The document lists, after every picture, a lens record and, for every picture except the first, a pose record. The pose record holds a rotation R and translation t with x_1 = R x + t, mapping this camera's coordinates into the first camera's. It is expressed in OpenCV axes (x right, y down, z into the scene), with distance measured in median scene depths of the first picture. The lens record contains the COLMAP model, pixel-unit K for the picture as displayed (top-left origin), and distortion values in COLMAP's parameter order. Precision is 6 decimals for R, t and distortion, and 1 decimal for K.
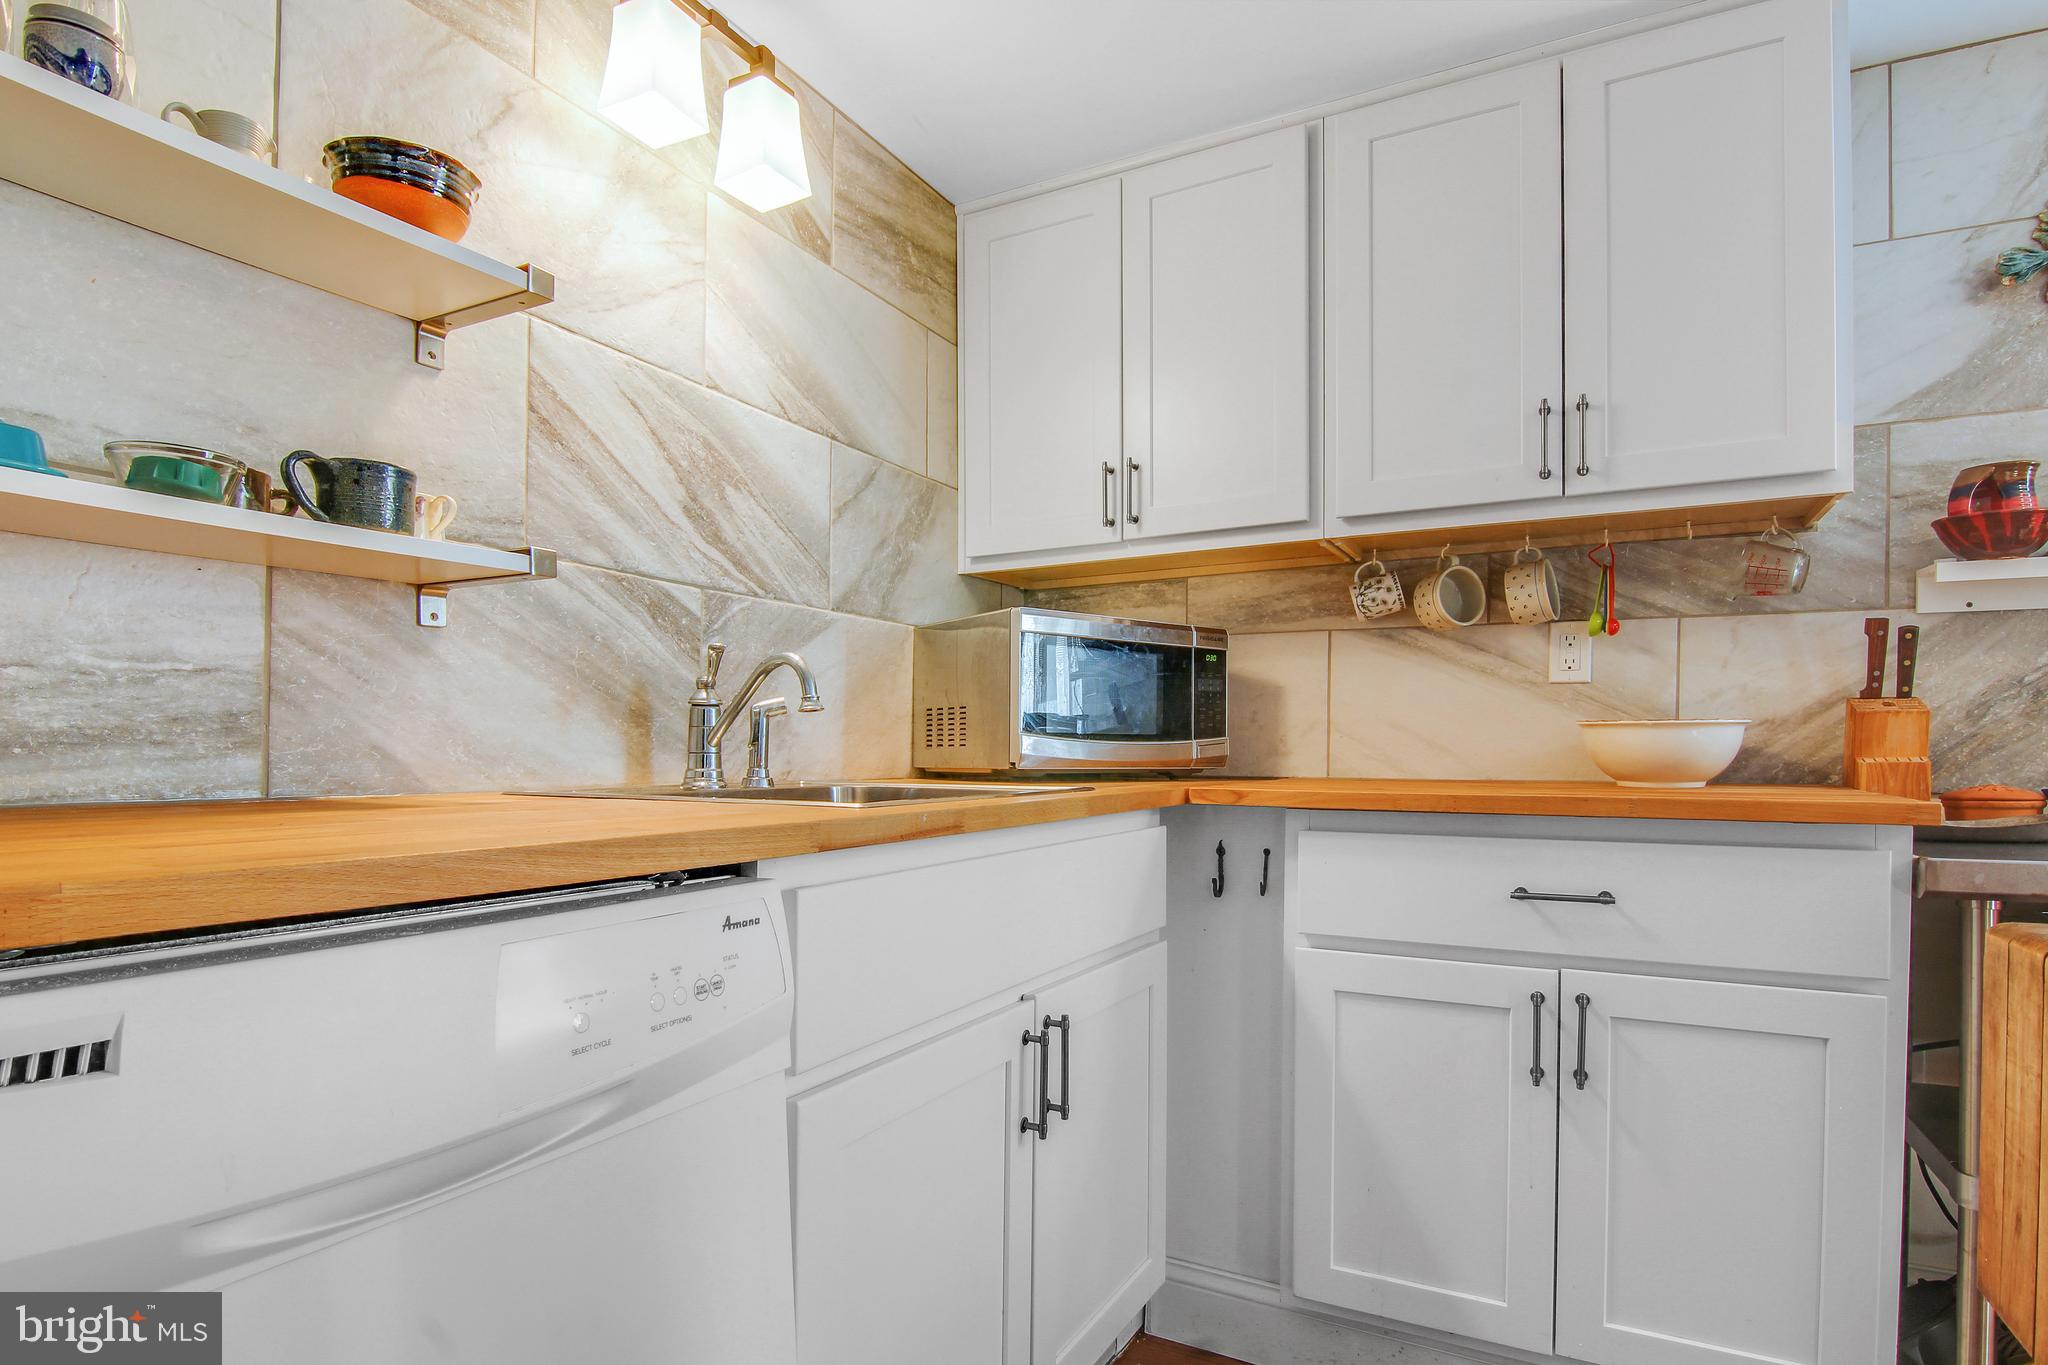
lens RADIAL K [[1051.3, 0, 1030.6], [0, 1051.3, 751.4], [0, 0, 1]] dist [-0.004744, -0.011051]
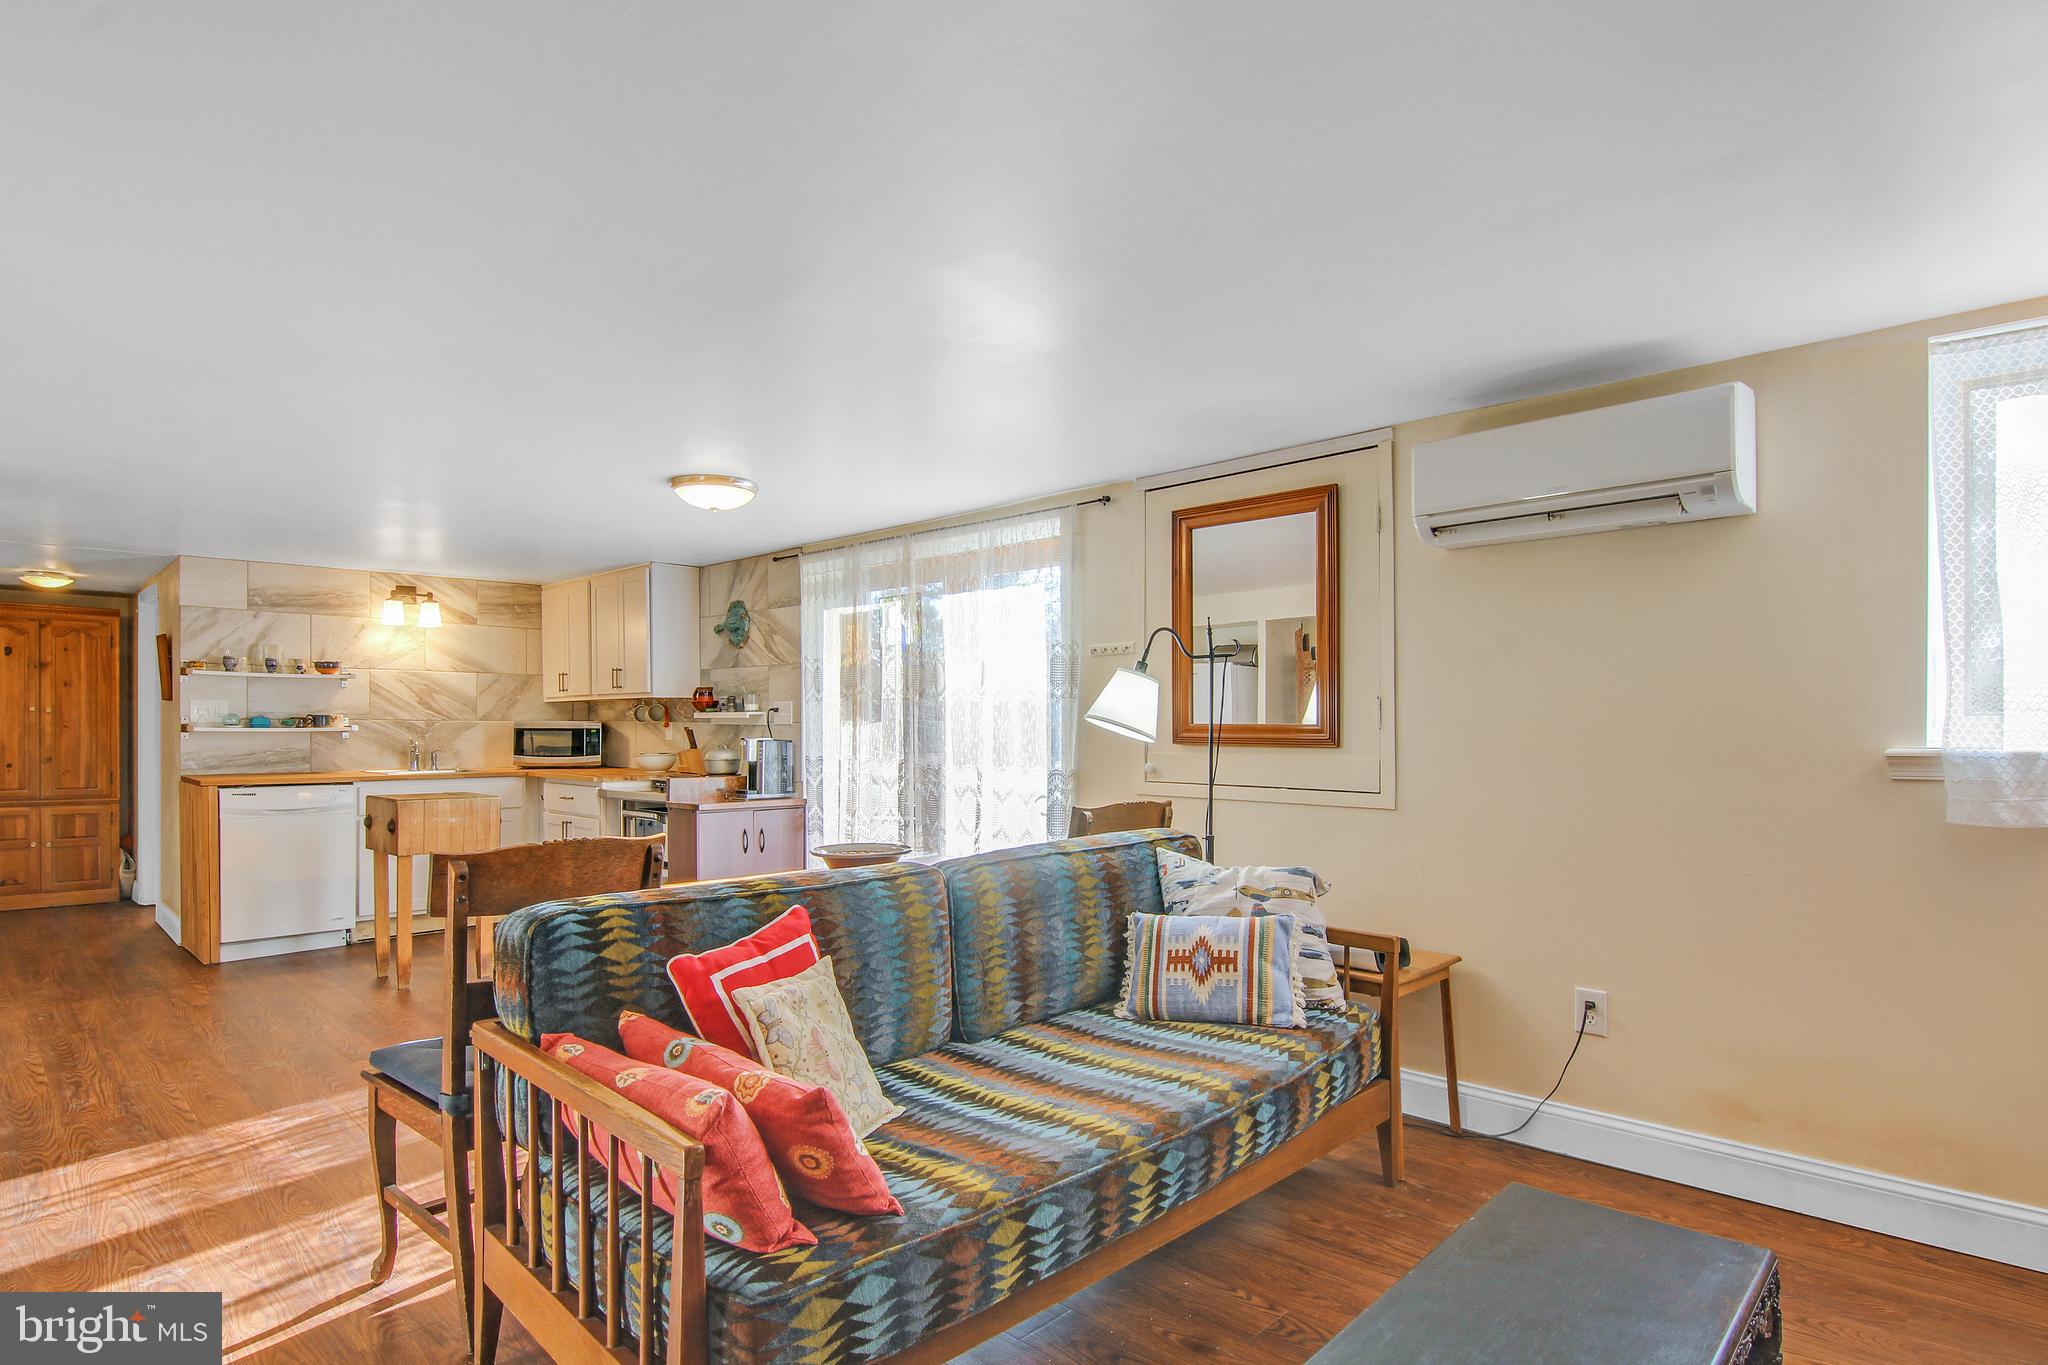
lens RADIAL K [[1051.3, 0, 1003.5], [0, 1051.3, 724.3], [0, 0, 1]] dist [-0.004744, -0.011051]
pose [[0.958390, -0.002452, -0.285453, 2.863916], [0.000324, 0.999972, -0.007502, -0.107645], [0.285463, 0.007098, 0.958363, -2.149646]]
